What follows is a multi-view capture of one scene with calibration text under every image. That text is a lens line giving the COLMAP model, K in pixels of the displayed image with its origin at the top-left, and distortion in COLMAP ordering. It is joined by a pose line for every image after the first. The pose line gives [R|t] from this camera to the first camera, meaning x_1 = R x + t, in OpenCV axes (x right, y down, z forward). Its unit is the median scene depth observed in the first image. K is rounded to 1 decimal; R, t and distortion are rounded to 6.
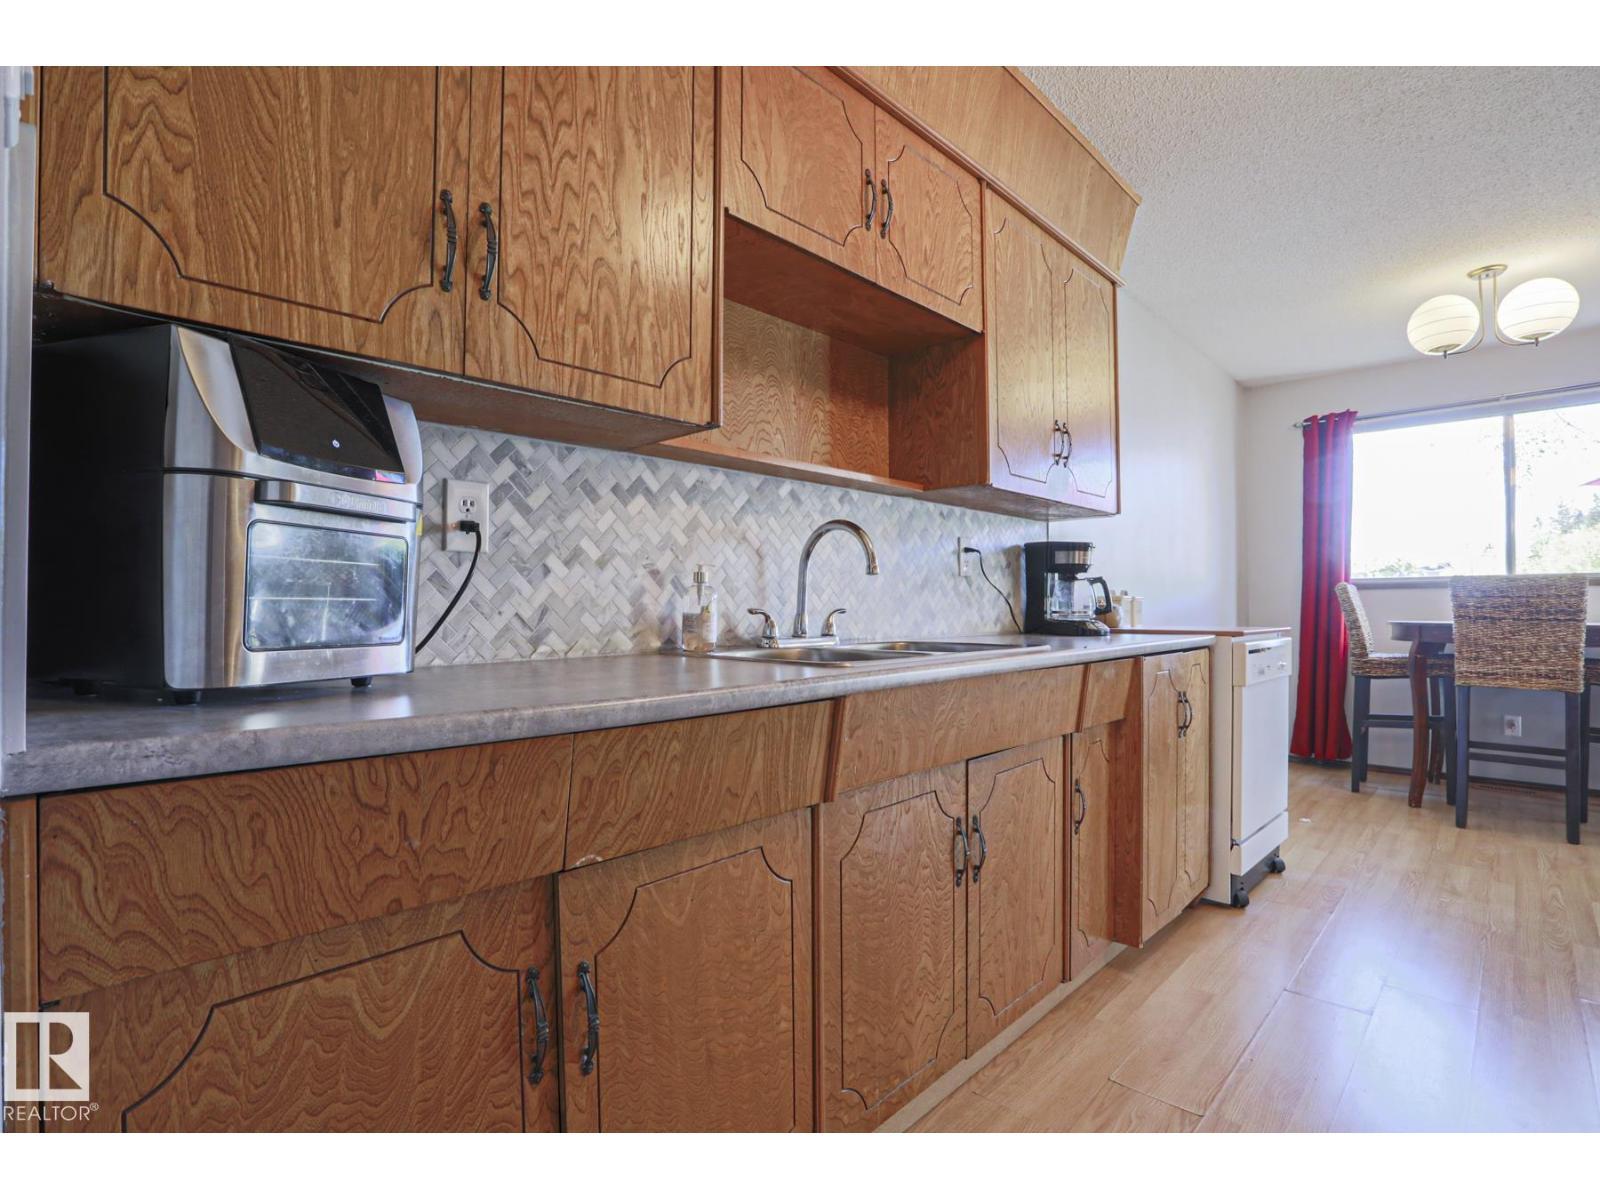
lens RADIAL K [[787.8, 0, 806.9], [0, 787.8, 597.3], [0, 0, 1]] dist [-0.038919, 0.000465]
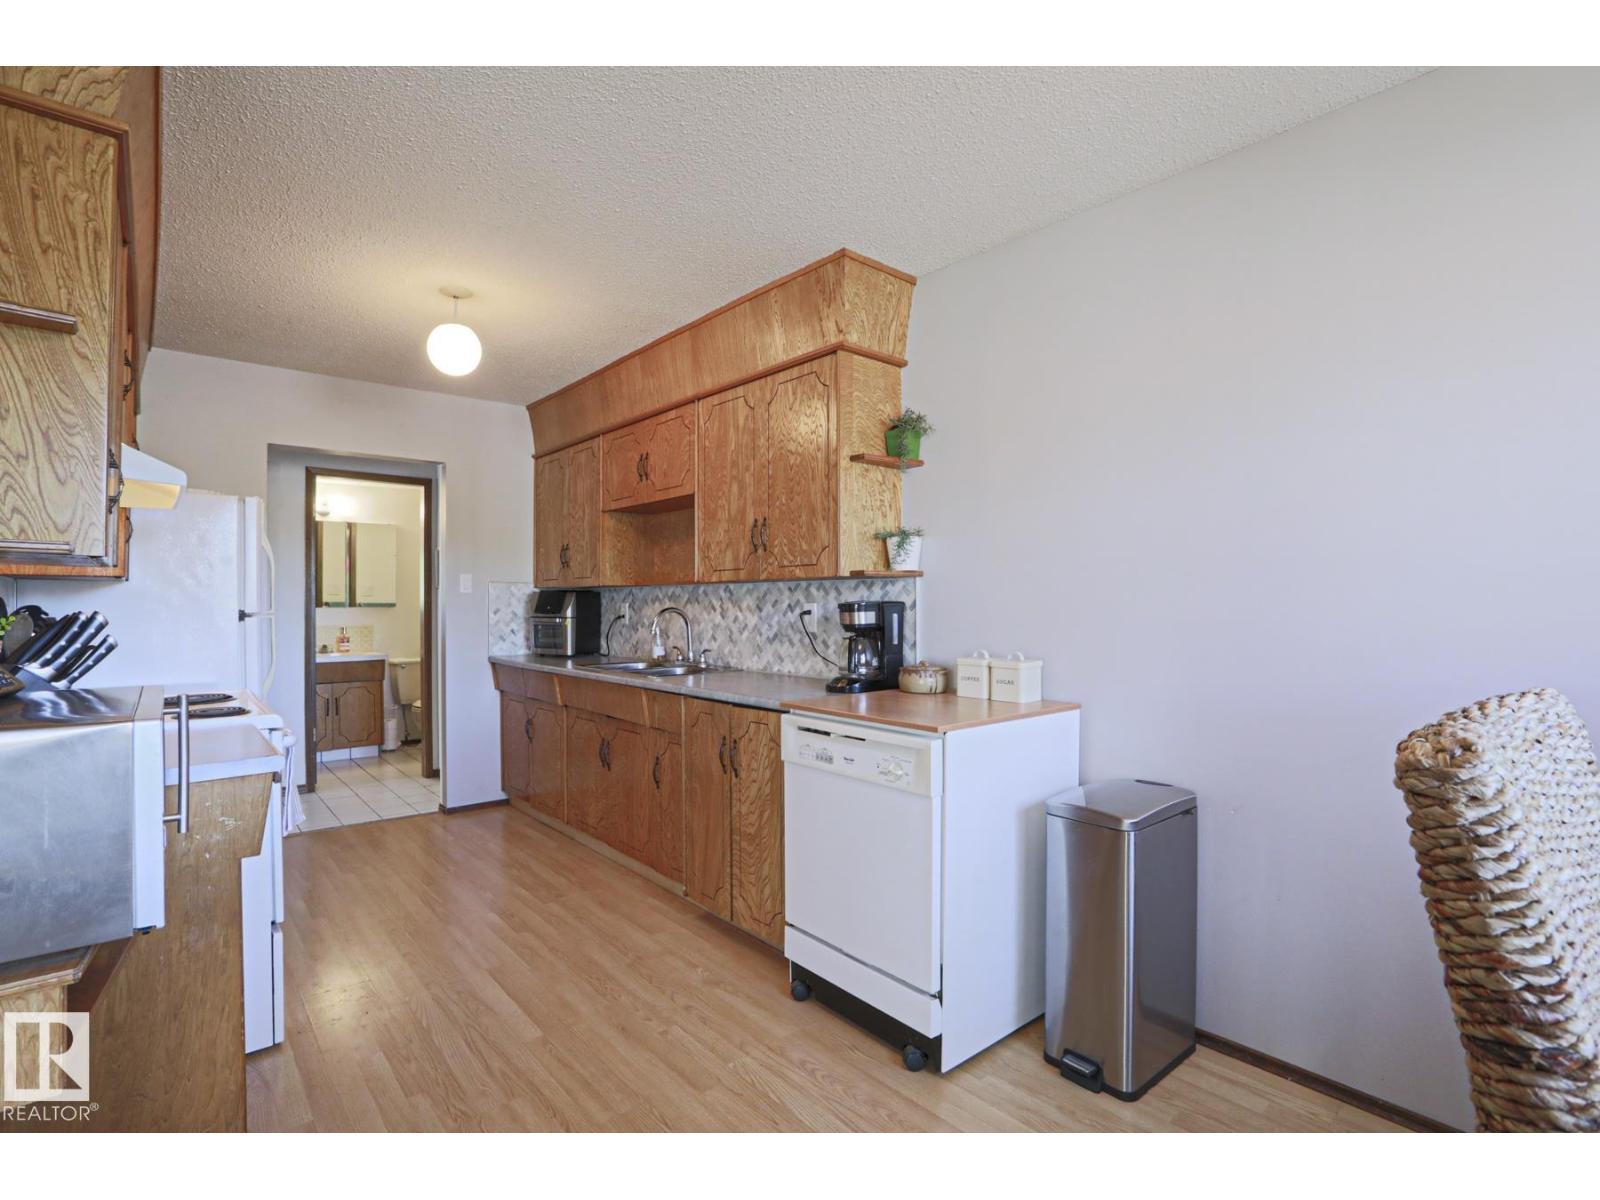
lens RADIAL K [[787.8, 0, 806.9], [0, 787.8, 597.3], [0, 0, 1]] dist [-0.038919, 0.000465]
pose [[-0.100762, 0.003657, -0.994904, 1.690187], [0.017400, 0.999847, 0.001913, -0.098489], [0.994758, -0.017119, -0.100810, 1.256086]]
